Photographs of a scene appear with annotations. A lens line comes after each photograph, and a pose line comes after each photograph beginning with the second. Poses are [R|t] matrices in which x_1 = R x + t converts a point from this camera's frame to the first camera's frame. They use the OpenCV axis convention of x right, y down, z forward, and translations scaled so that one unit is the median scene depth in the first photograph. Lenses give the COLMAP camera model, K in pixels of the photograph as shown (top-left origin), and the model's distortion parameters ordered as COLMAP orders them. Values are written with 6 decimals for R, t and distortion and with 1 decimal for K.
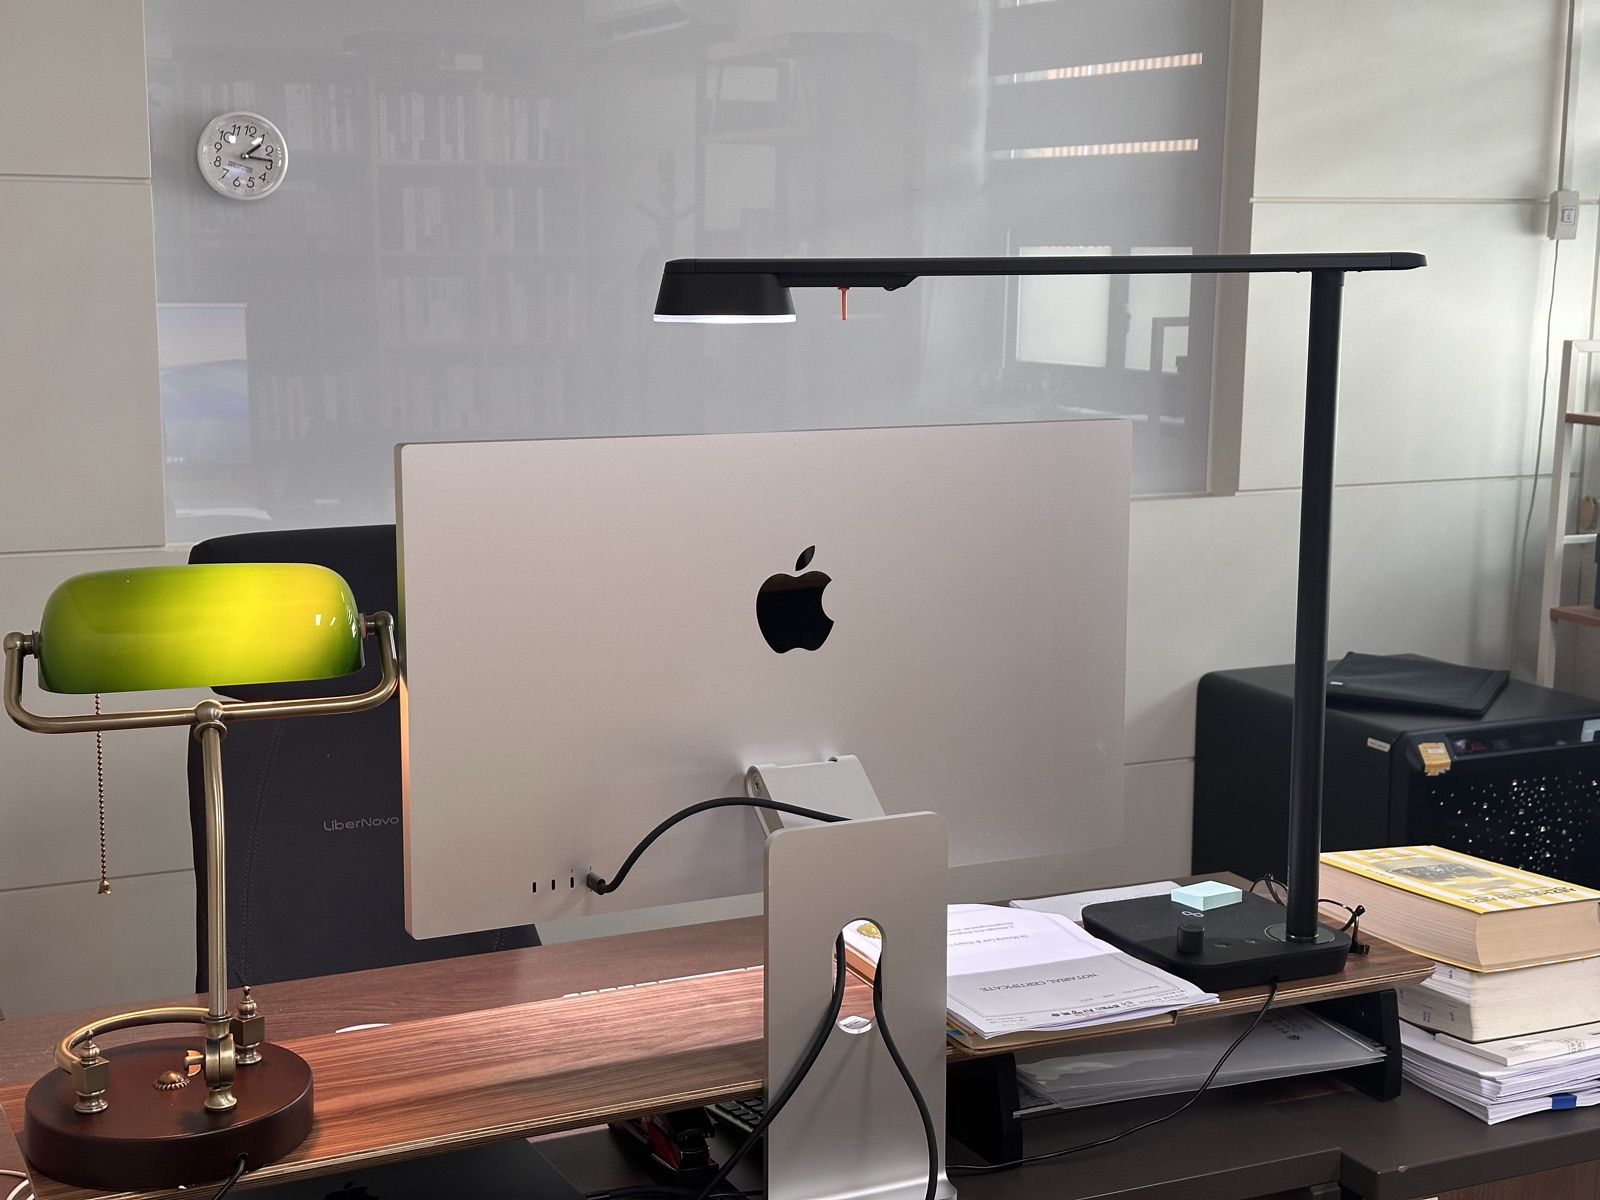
lens RADIAL K [[2235.8, 0, 774.6], [0, 2235.8, 620.0], [0, 0, 1]] dist [0.203968, -0.482430]
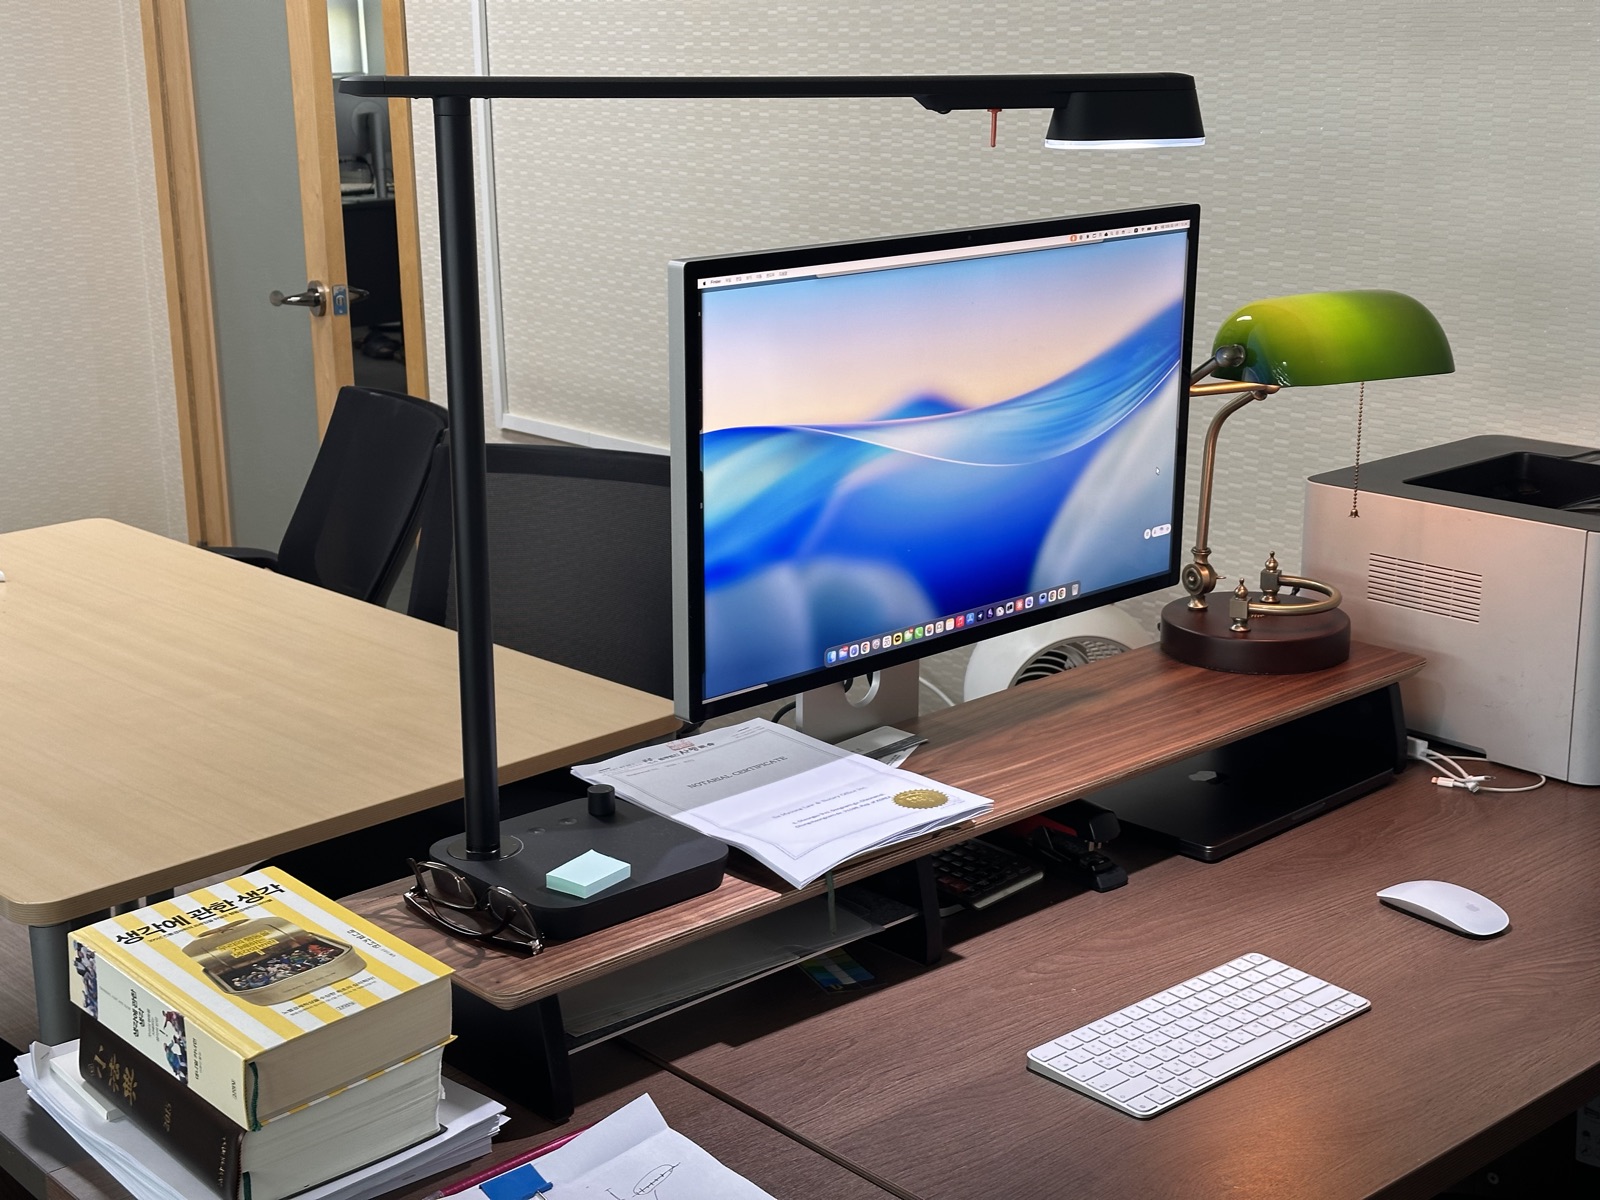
lens RADIAL K [[2228.7, 0, 775.8], [0, 2228.7, 593.9], [0, 0, 1]] dist [0.149704, -0.079510]
pose [[-0.957260, 0.076163, -0.279020, 0.346569], [-0.048323, 0.909029, 0.413921, -0.311133], [0.285163, 0.409713, -0.866497, 1.686422]]
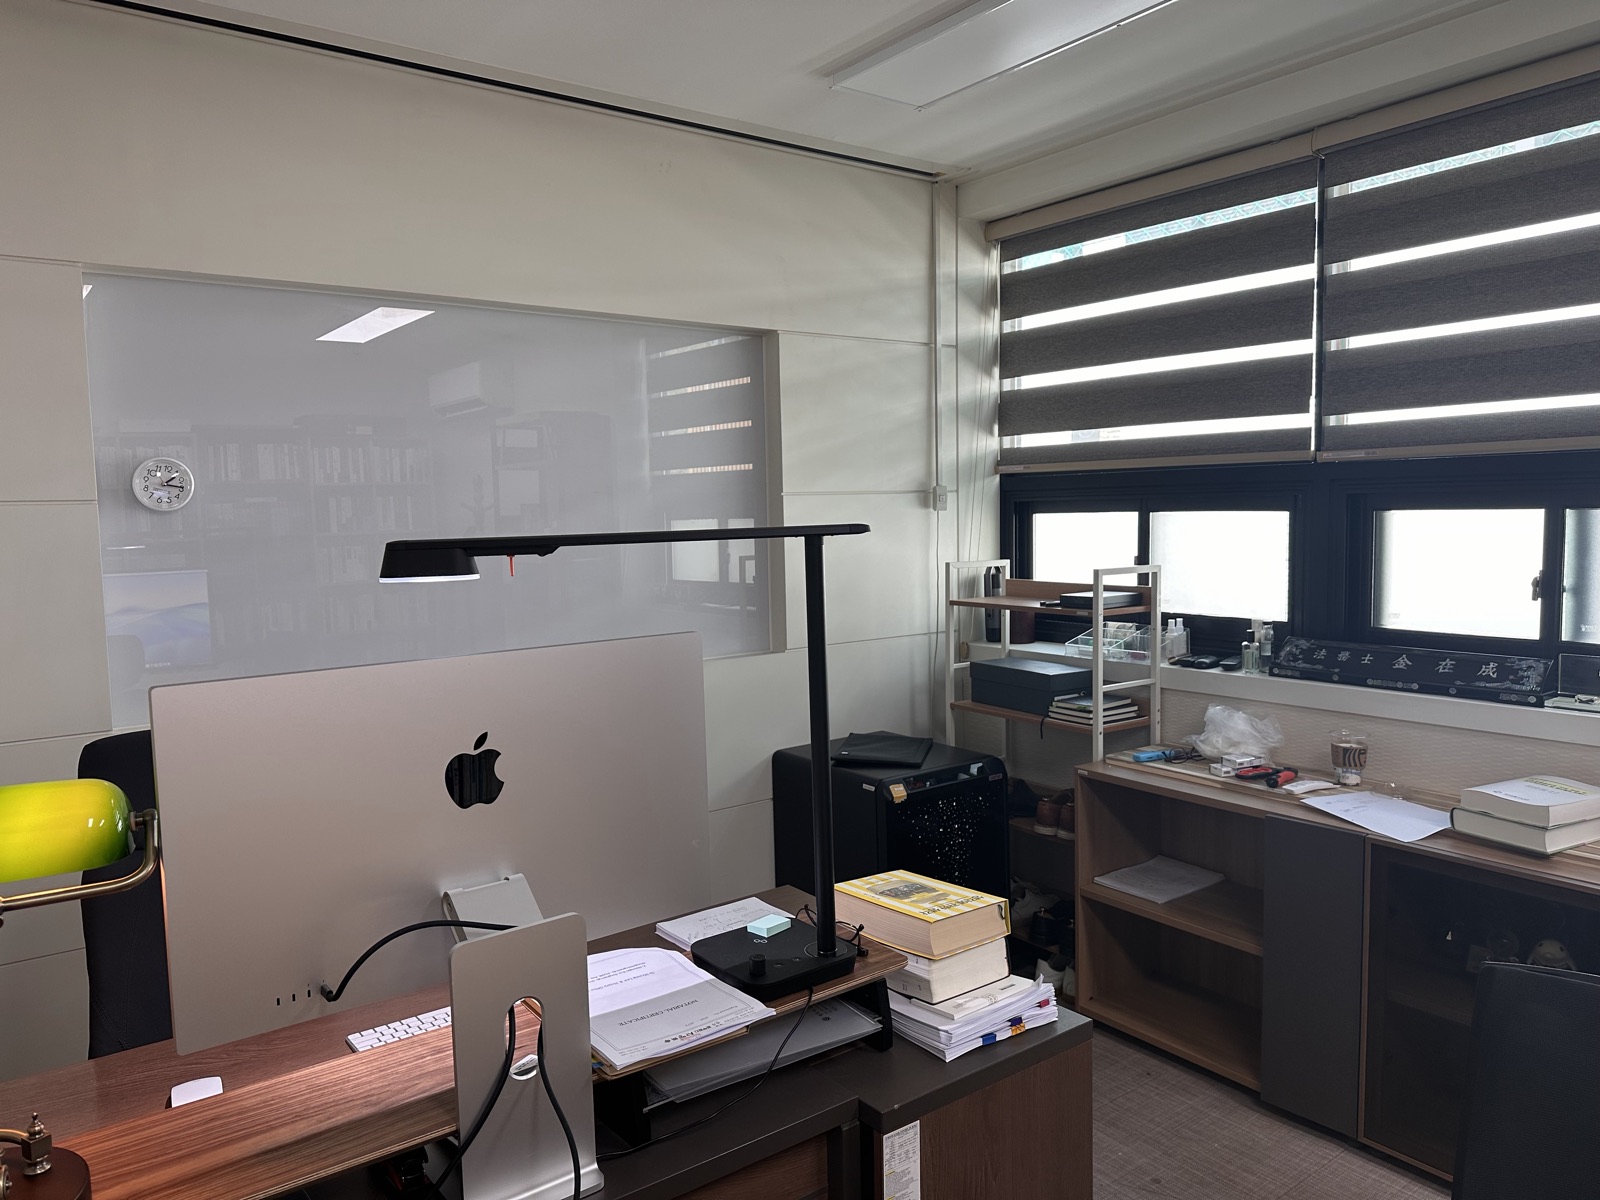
lens RADIAL K [[1123.0, 0, 800.0], [0, 1123.0, 600.0], [0, 0, 1]] dist [0.091370, -0.130578]
pose [[0.977808, -0.047977, 0.203936, 0.061969], [0.066420, 0.994201, -0.084573, -0.037204], [-0.198695, 0.096242, 0.975324, 0.199370]]
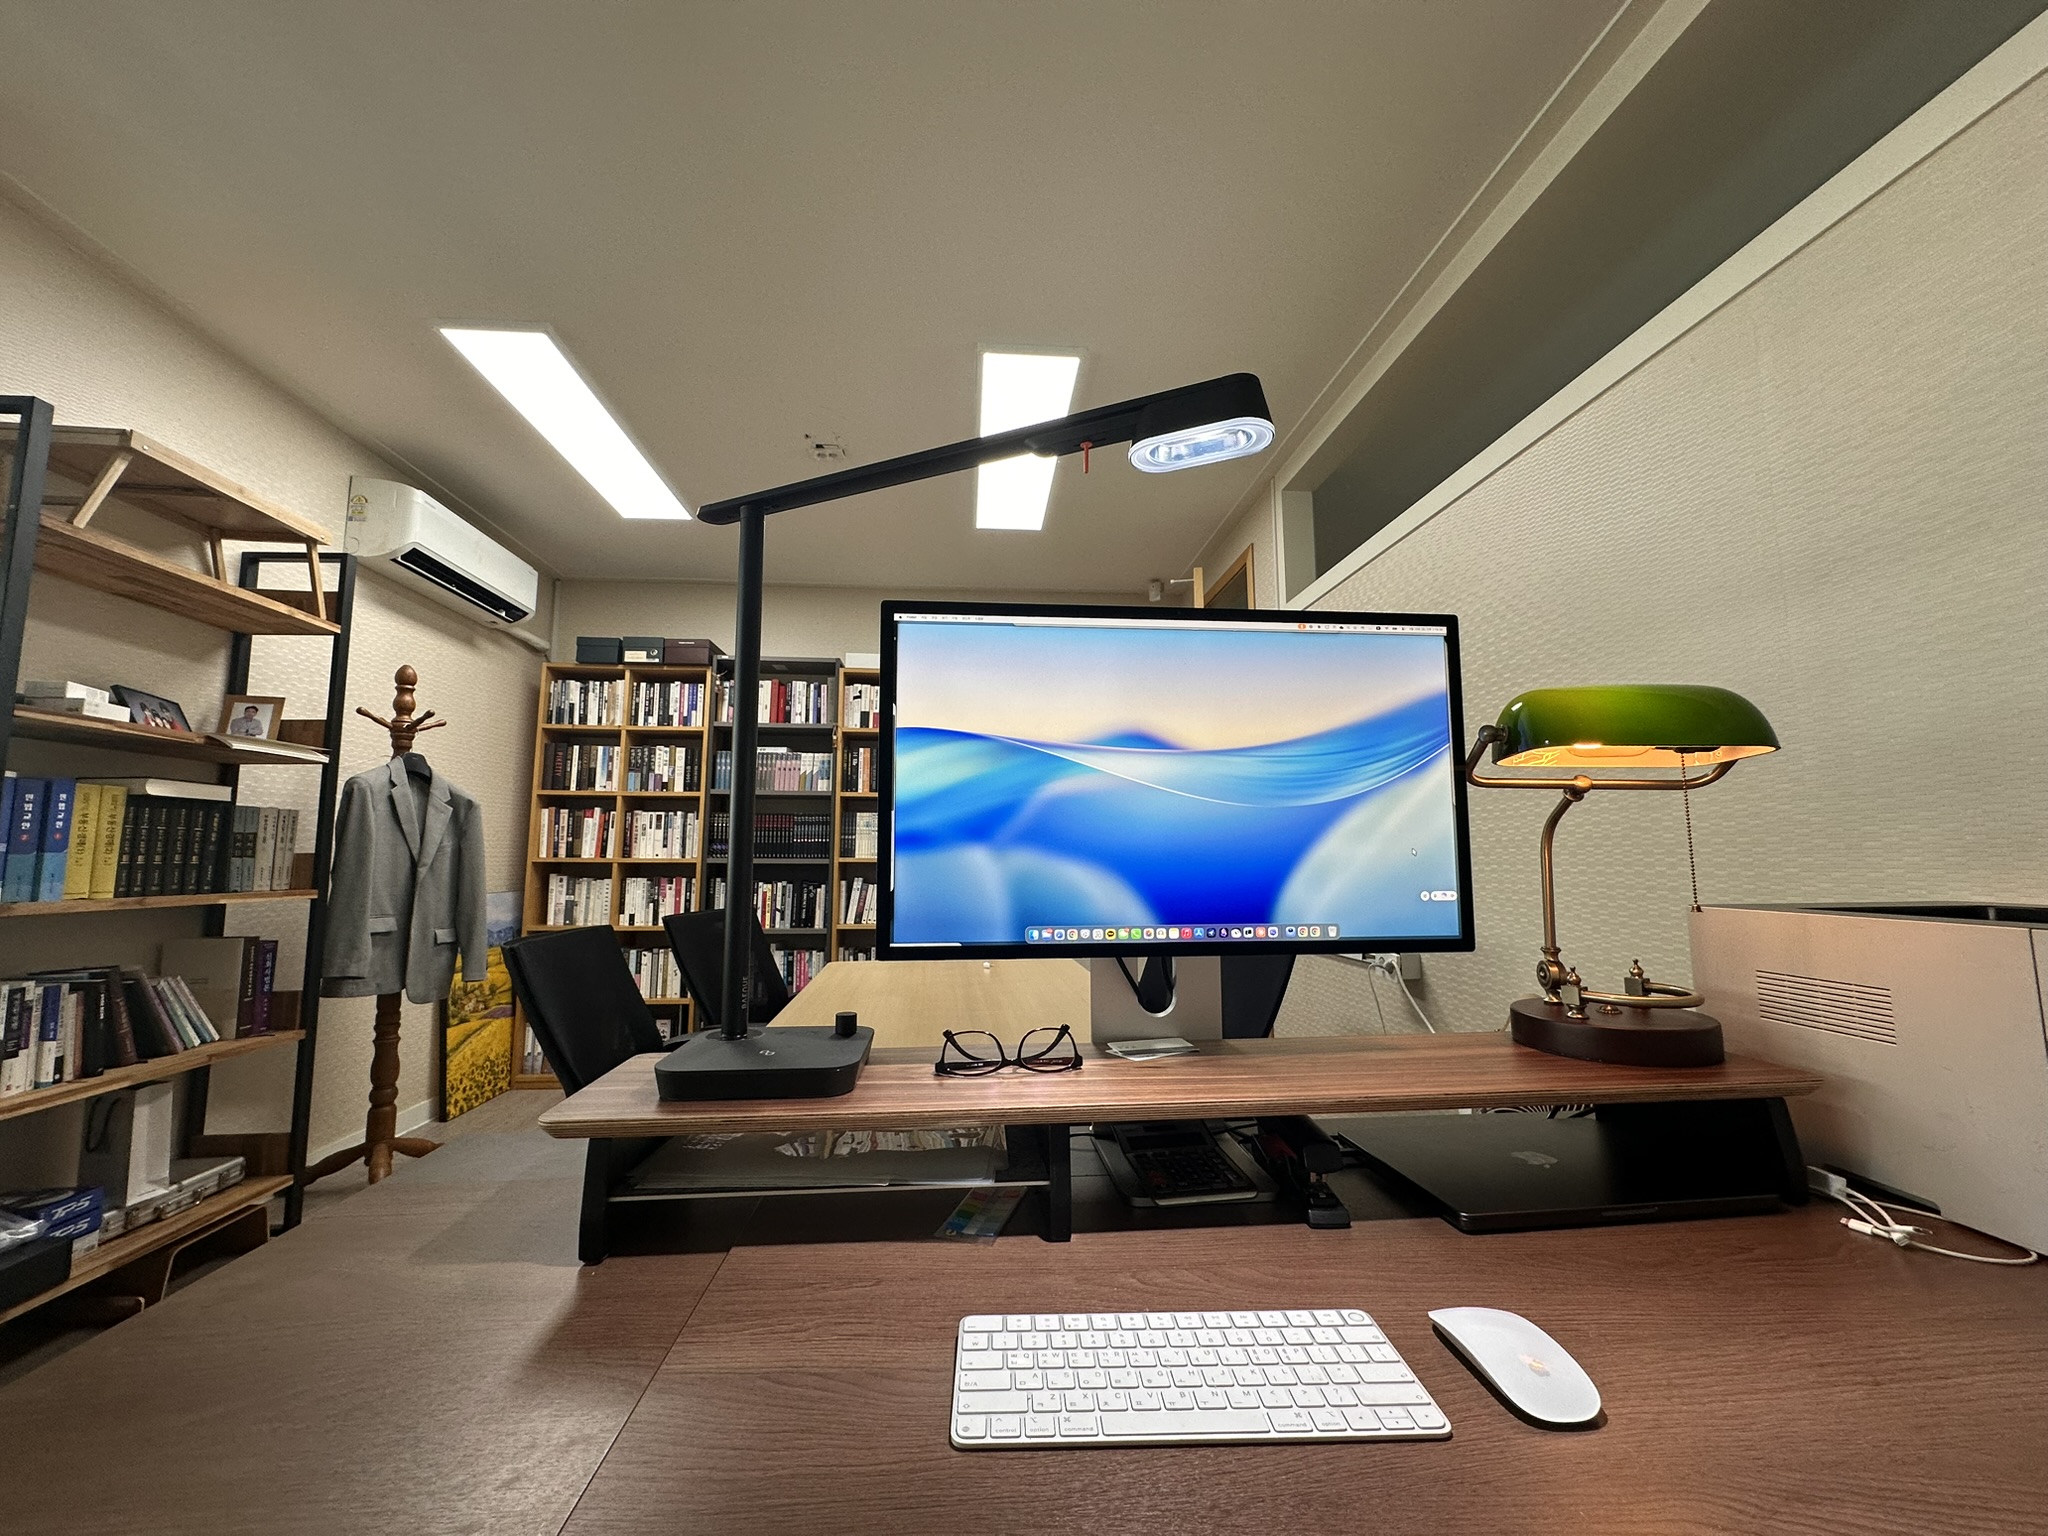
lens RADIAL K [[815.6, 0, 1027.0], [0, 815.6, 765.8], [0, 0, 1]] dist [-0.005869, 0.001329]
pose [[-0.936586, 0.034523, 0.348734, -0.066126], [0.058538, 0.996566, 0.058559, -0.019035], [-0.345515, 0.075260, -0.935390, 1.284945]]
